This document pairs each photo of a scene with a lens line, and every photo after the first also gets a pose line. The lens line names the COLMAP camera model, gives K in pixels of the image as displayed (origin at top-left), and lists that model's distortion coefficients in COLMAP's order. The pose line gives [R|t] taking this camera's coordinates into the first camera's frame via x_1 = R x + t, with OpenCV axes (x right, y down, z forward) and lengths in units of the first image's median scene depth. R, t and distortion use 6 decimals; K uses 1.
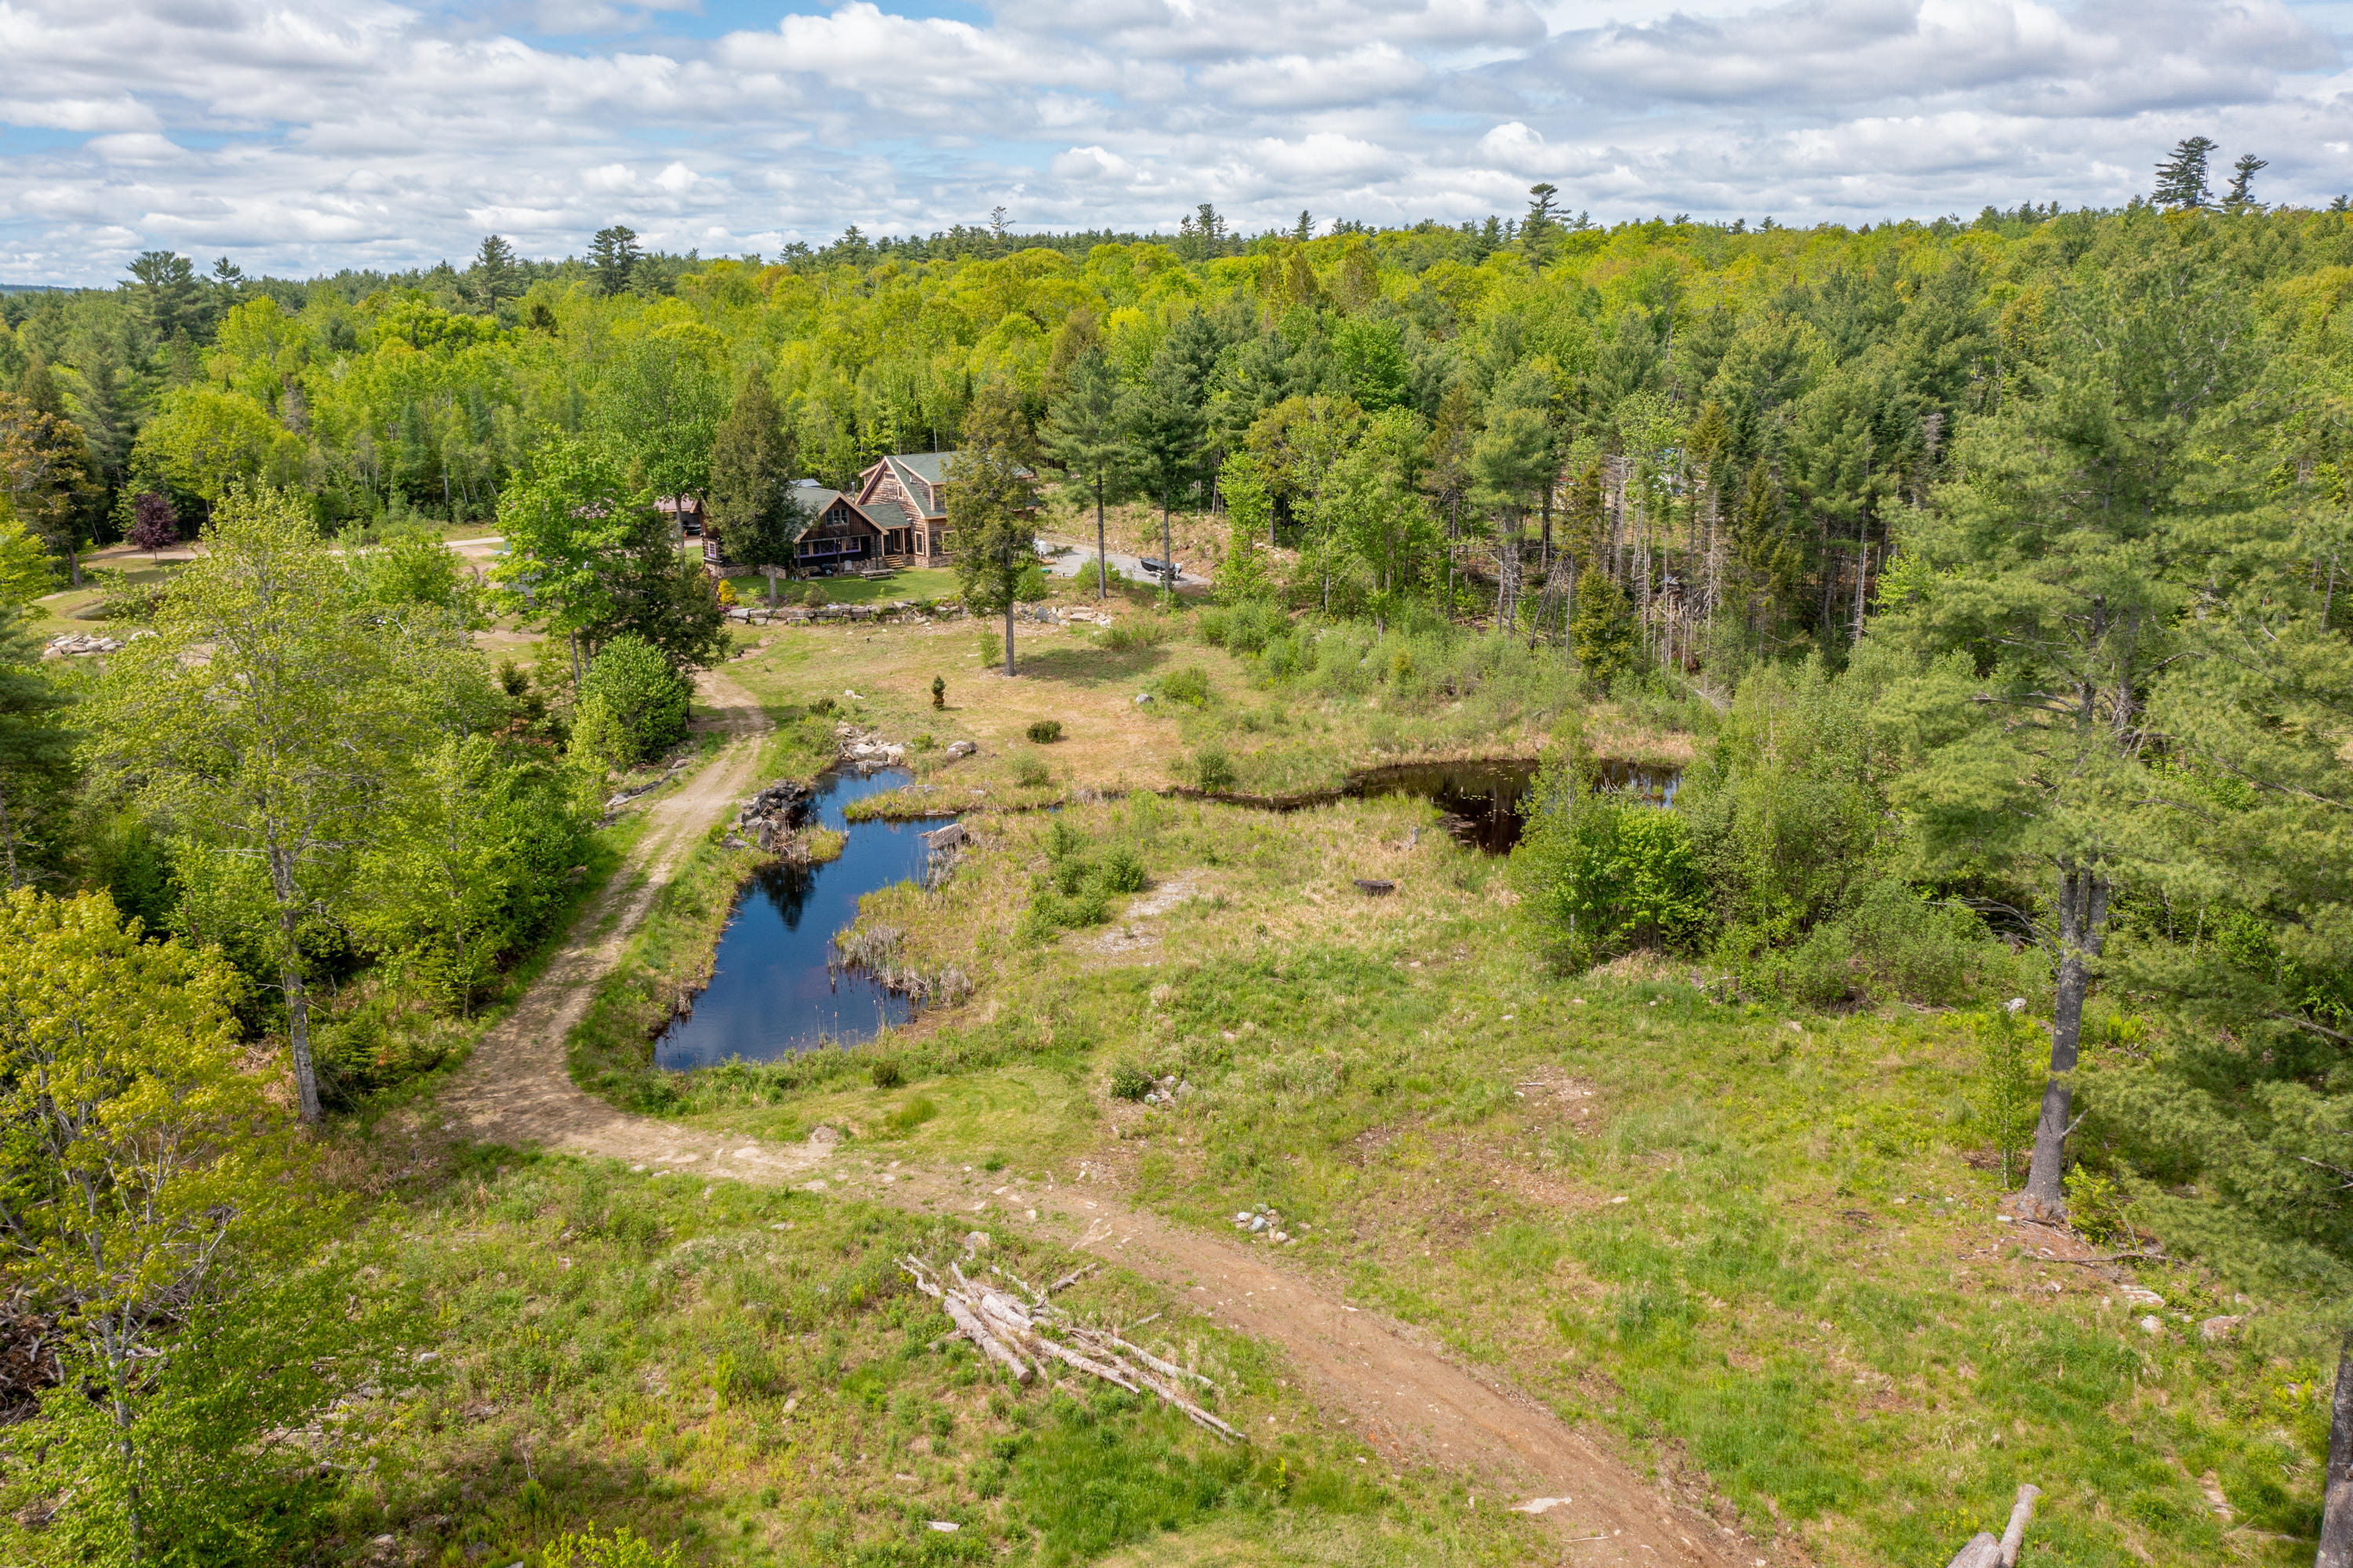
lens RADIAL K [[1859.8, 0, 1177.3], [0, 1859.8, 781.5], [0, 0, 1]] dist [-0.017470, 0.012033]
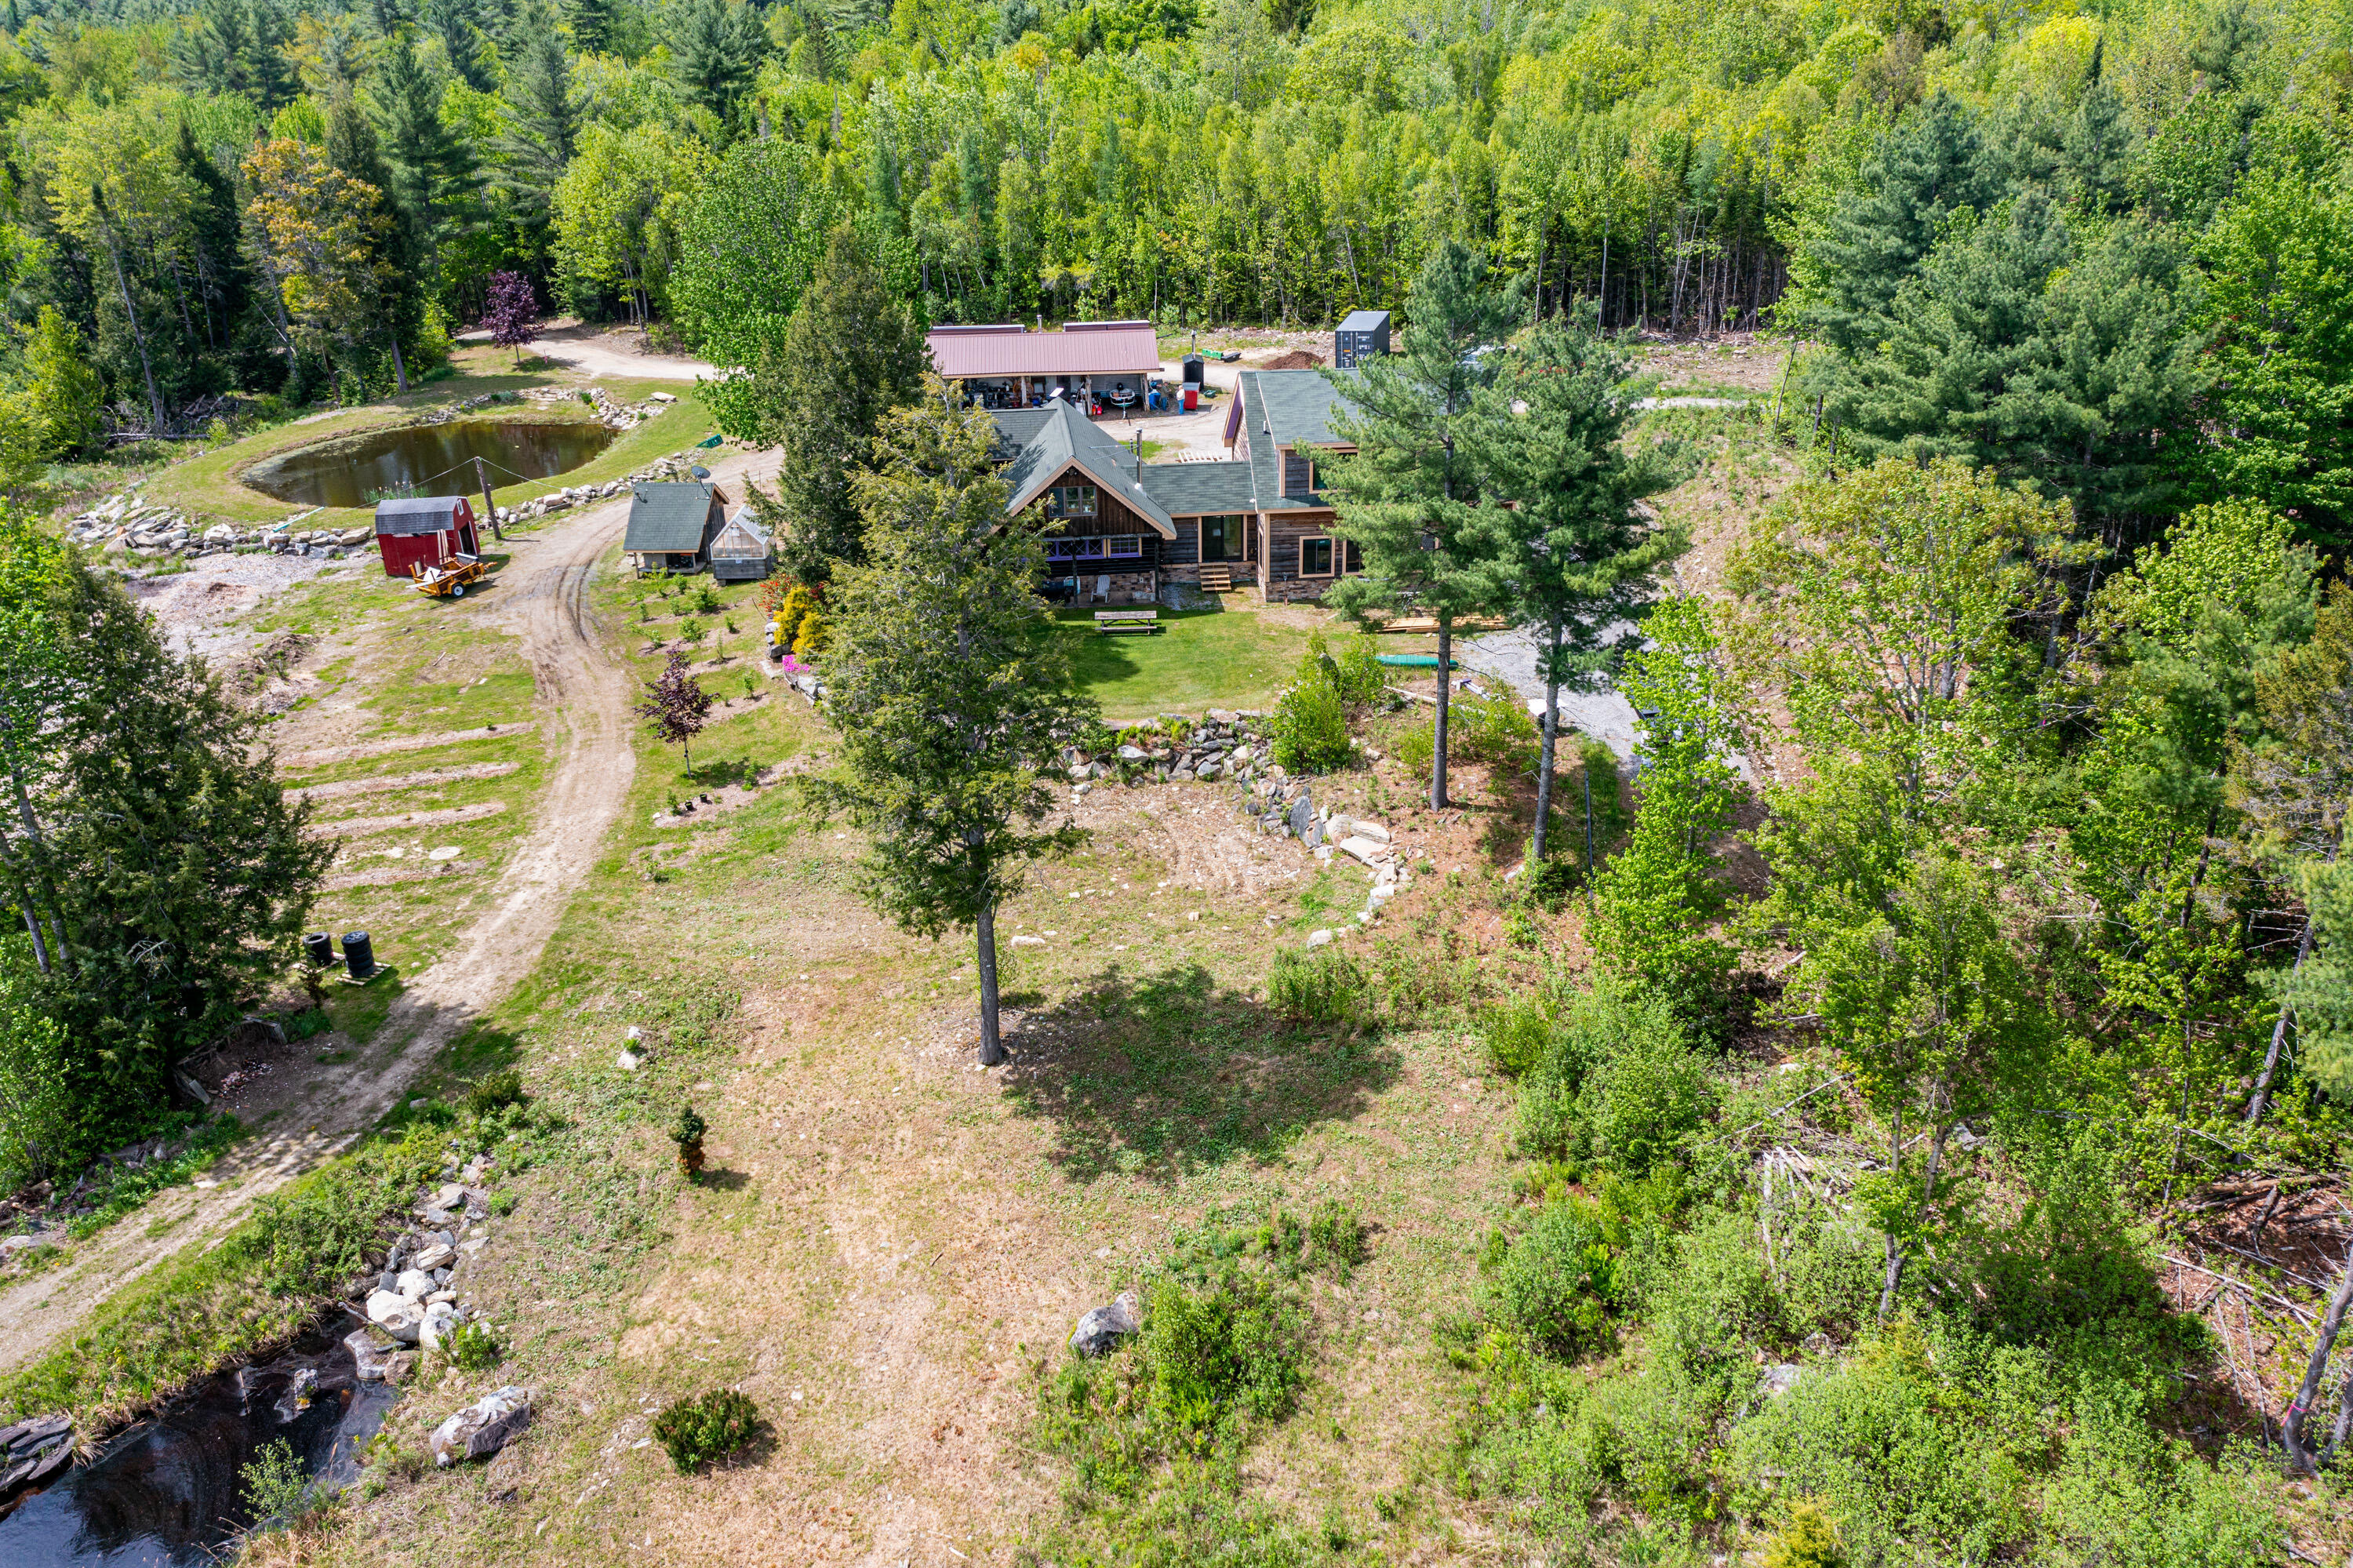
lens RADIAL K [[1859.8, 0, 1176.6], [0, 1859.8, 781.0], [0, 0, 1]] dist [-0.017470, 0.012033]
pose [[0.837847, 0.228617, -0.495728, 0.118569], [-0.133777, 0.966381, 0.219569, -0.178286], [0.529260, -0.117648, 0.840264, 0.537921]]
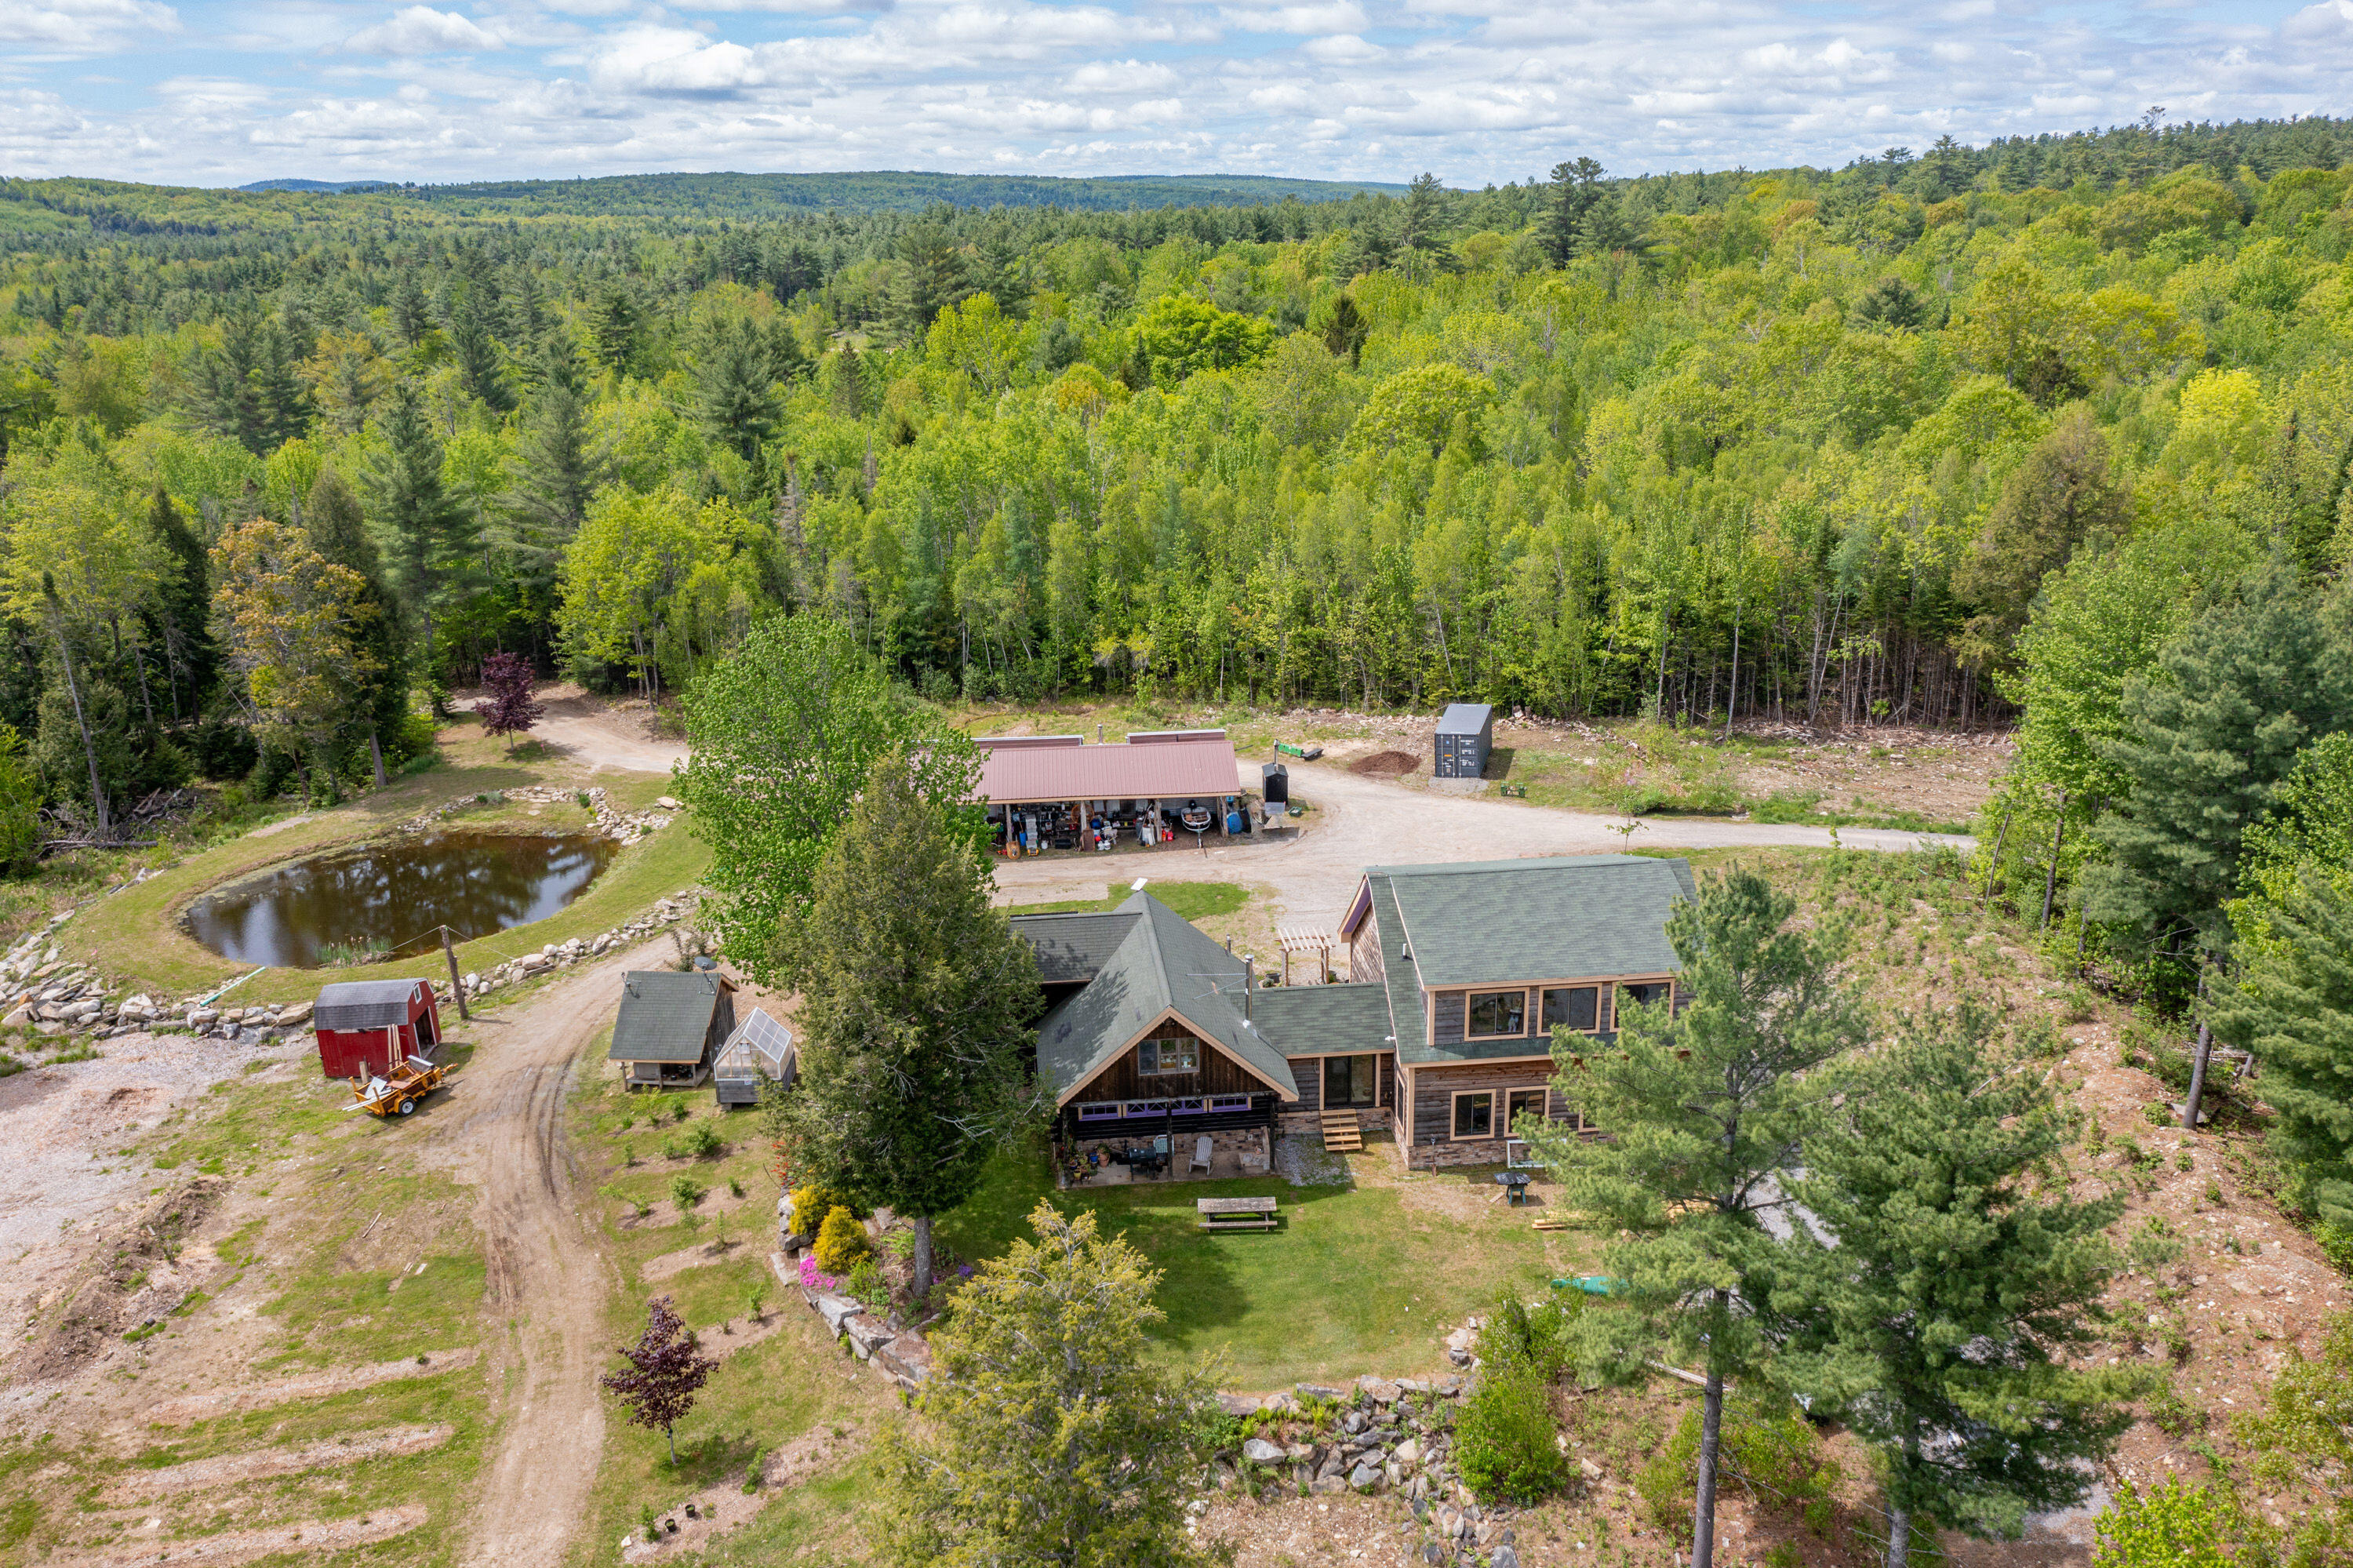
lens RADIAL K [[1859.8, 0, 1178.6], [0, 1859.8, 783.3], [0, 0, 1]] dist [-0.017470, 0.012033]
pose [[0.834620, 0.162059, -0.526447, 0.029552], [-0.130461, 0.986706, 0.096913, -0.234814], [0.535153, -0.012205, 0.844667, 0.620390]]
